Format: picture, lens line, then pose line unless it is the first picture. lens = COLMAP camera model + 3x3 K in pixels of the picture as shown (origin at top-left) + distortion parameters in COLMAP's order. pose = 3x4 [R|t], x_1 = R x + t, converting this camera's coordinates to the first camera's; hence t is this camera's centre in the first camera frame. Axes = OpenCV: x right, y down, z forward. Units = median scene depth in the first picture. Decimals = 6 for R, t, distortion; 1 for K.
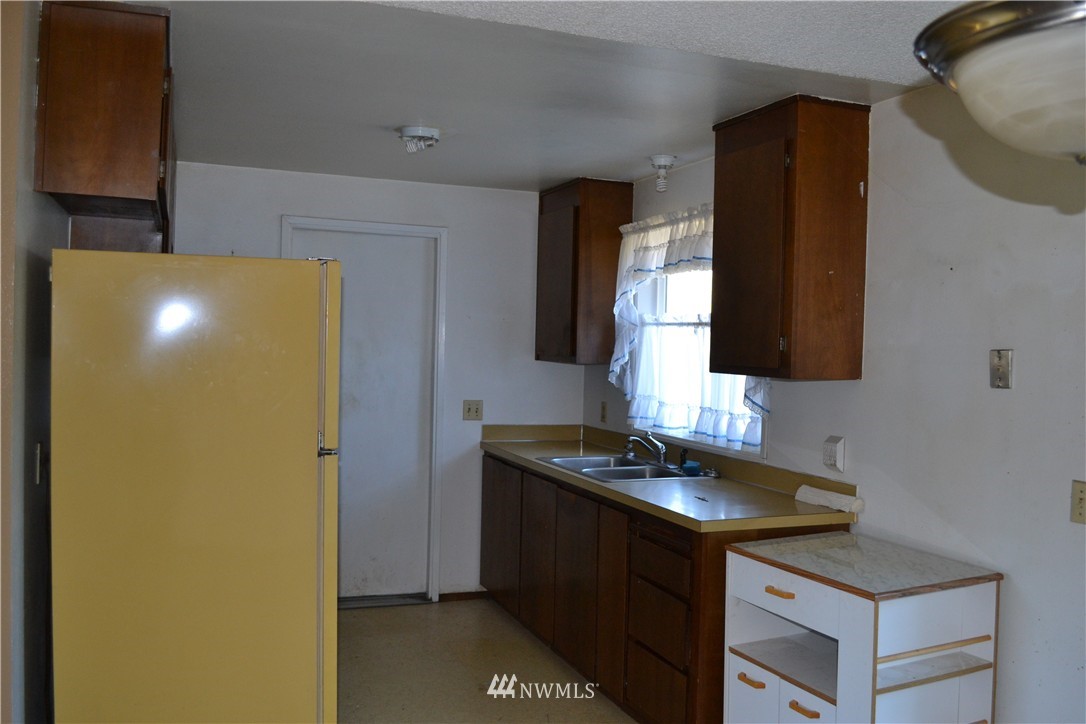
lens RADIAL K [[936.0, 0, 543.0], [0, 936.0, 362.0], [0, 0, 1]] dist [-0.071272, 0.005469]
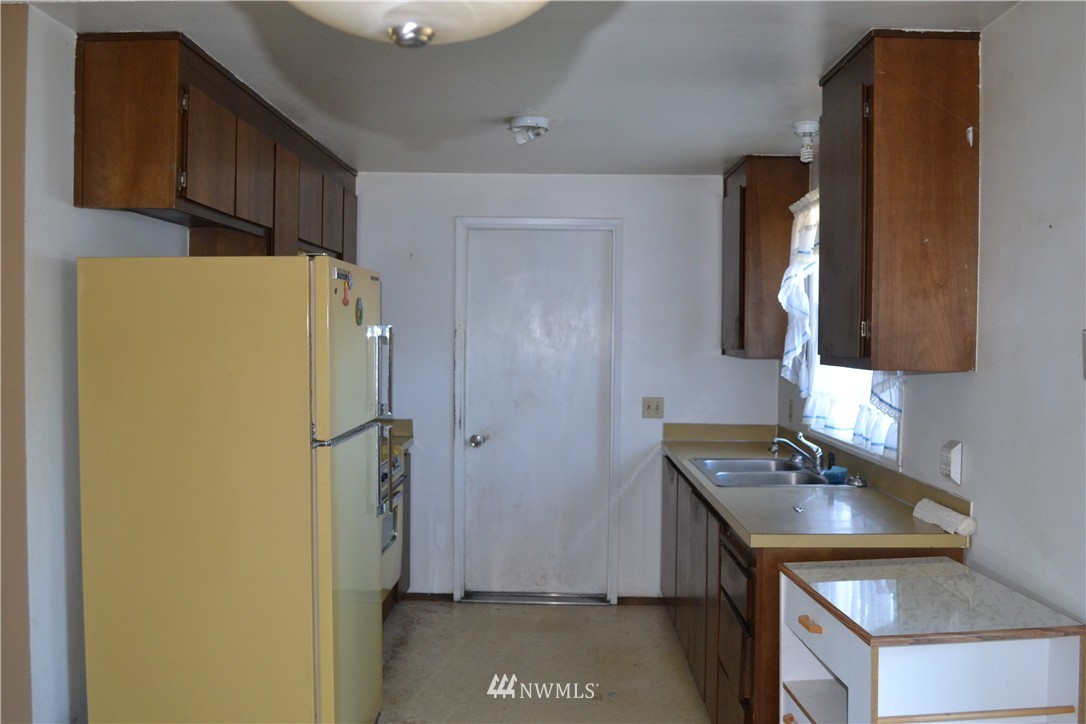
lens RADIAL K [[936.0, 0, 543.0], [0, 936.0, 362.0], [0, 0, 1]] dist [-0.071272, 0.005469]
pose [[0.927378, -0.008673, -0.374024, 0.234246], [0.008598, 0.999961, -0.001869, 0.007273], [0.374026, -0.001483, 0.927417, 0.091070]]
